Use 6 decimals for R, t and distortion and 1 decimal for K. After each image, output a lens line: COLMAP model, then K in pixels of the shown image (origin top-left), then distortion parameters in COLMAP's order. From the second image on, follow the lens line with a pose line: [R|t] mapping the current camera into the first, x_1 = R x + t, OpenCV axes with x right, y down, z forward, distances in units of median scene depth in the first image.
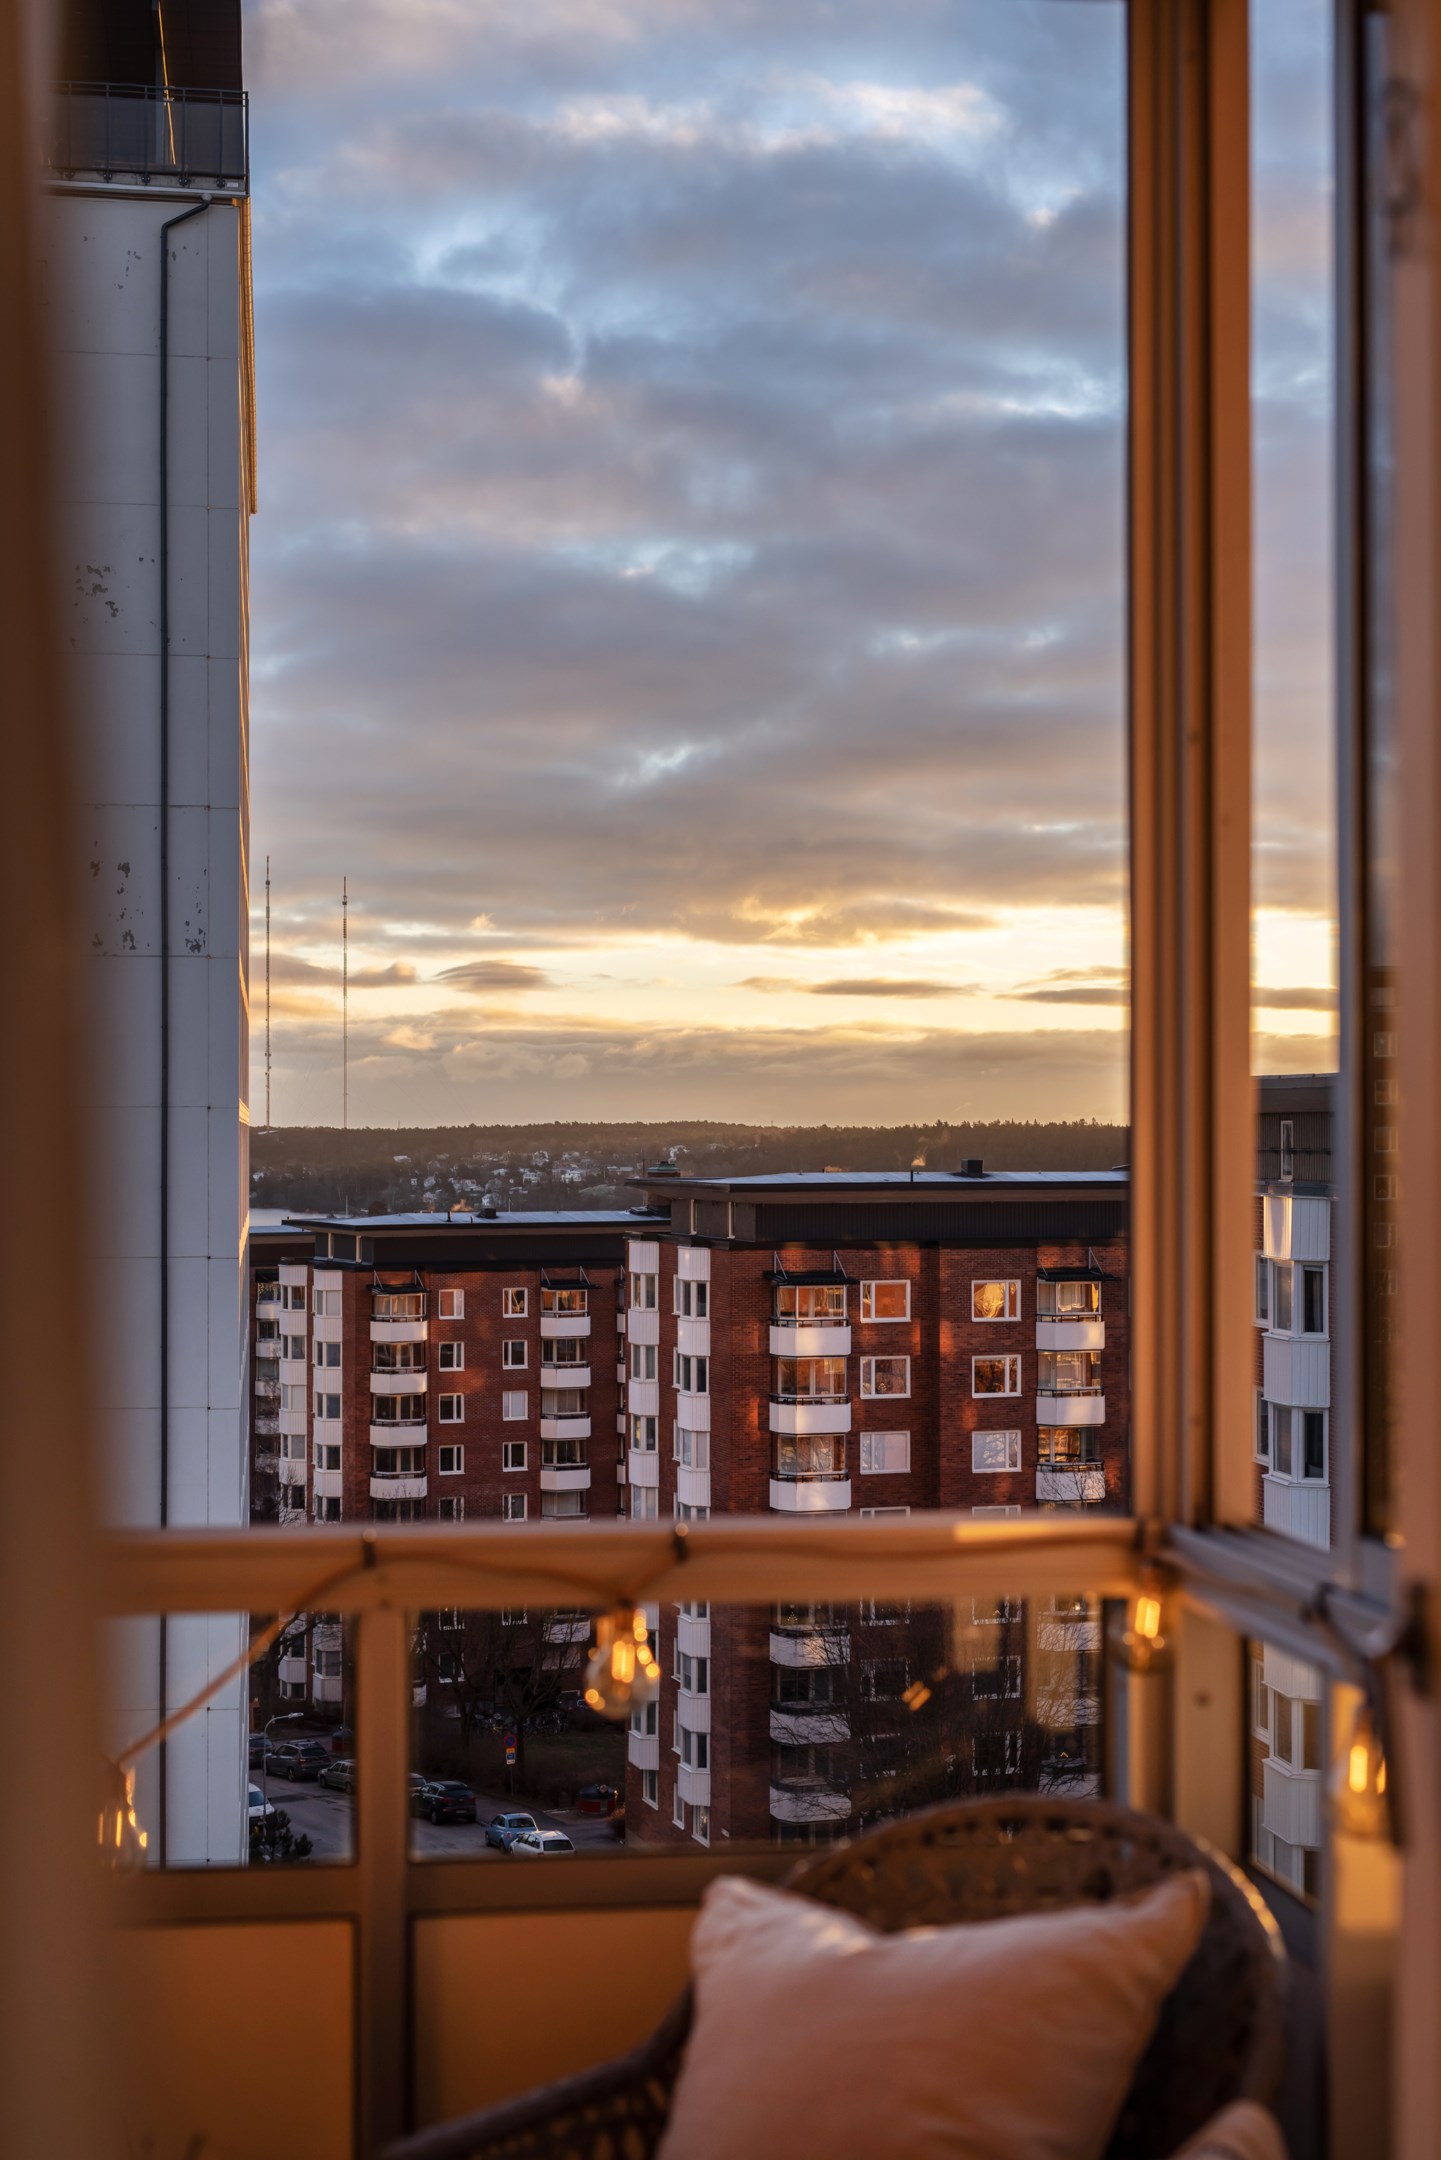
lens RADIAL K [[3005.2, 0, 718.1], [0, 3005.2, 1088.1], [0, 0, 1]] dist [0.006398, 0.000000]
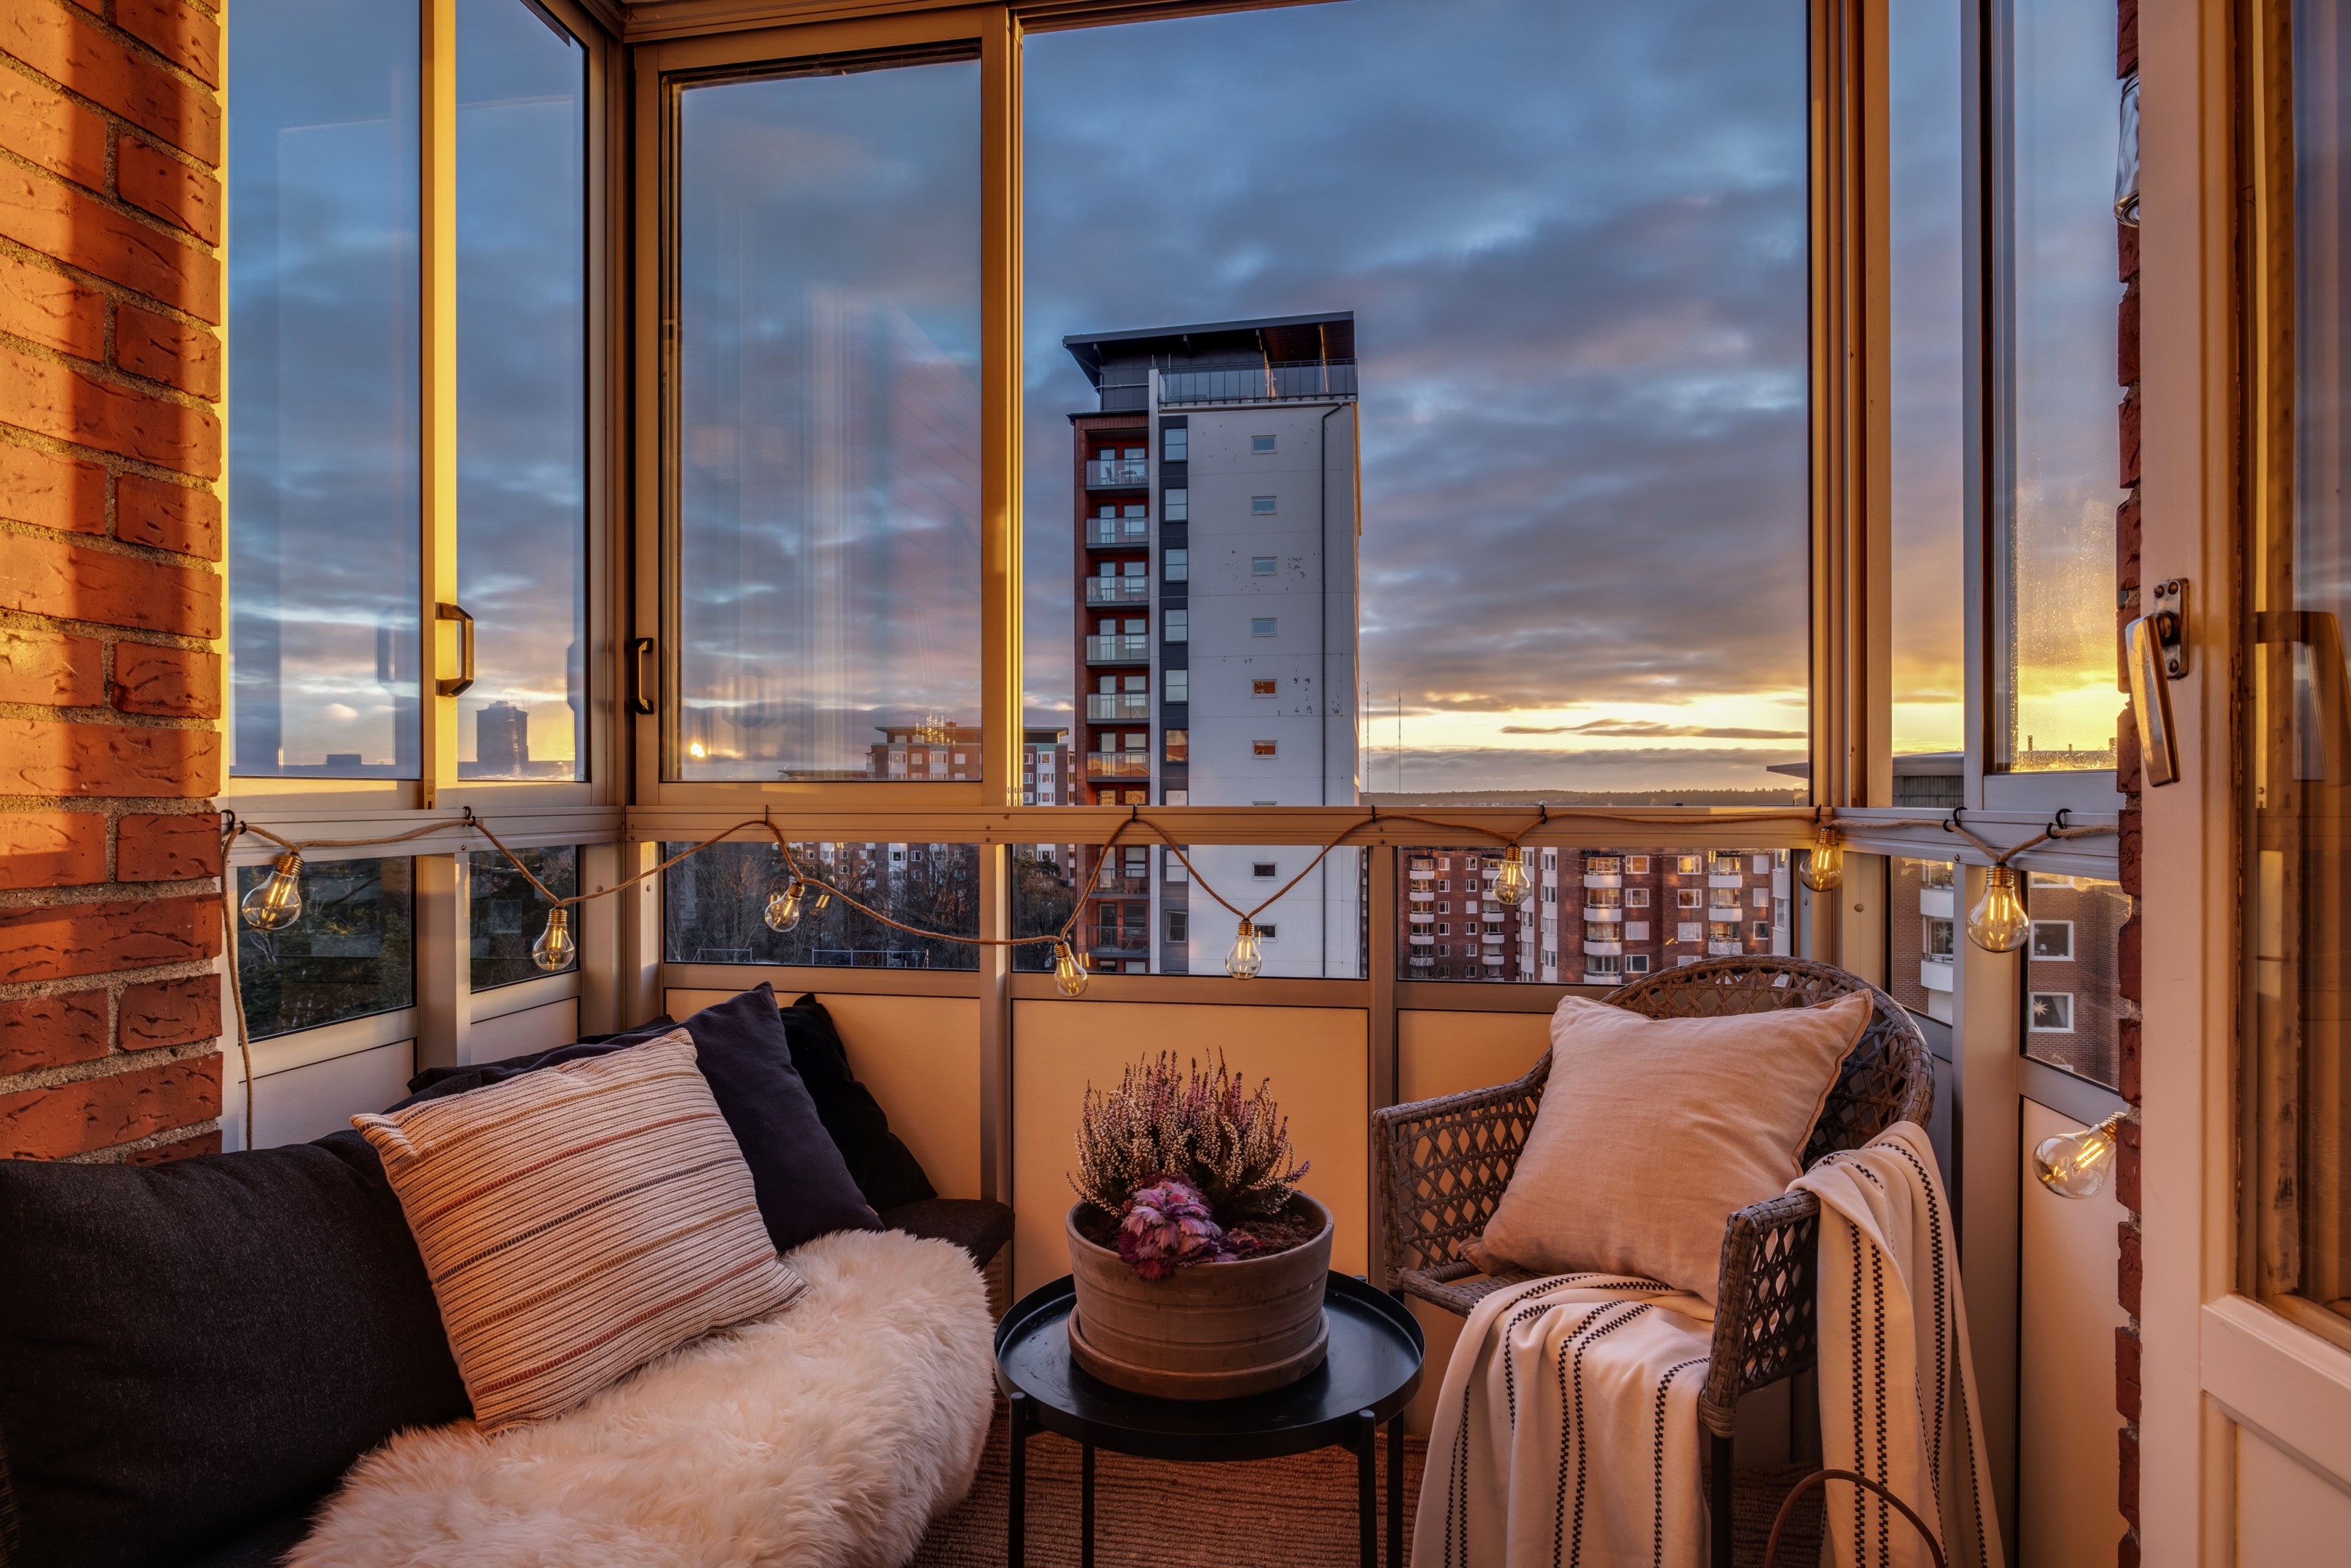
lens RADIAL K [[1230.6, 0, 1195.0], [0, 1230.6, 796.2], [0, 0, 1]] dist [0.014215, -0.000325]
pose [[0.958687, -0.001086, -0.284461, -0.002130], [0.005261, 0.999889, 0.013914, 0.128129], [0.284414, -0.014836, 0.958587, 0.213376]]
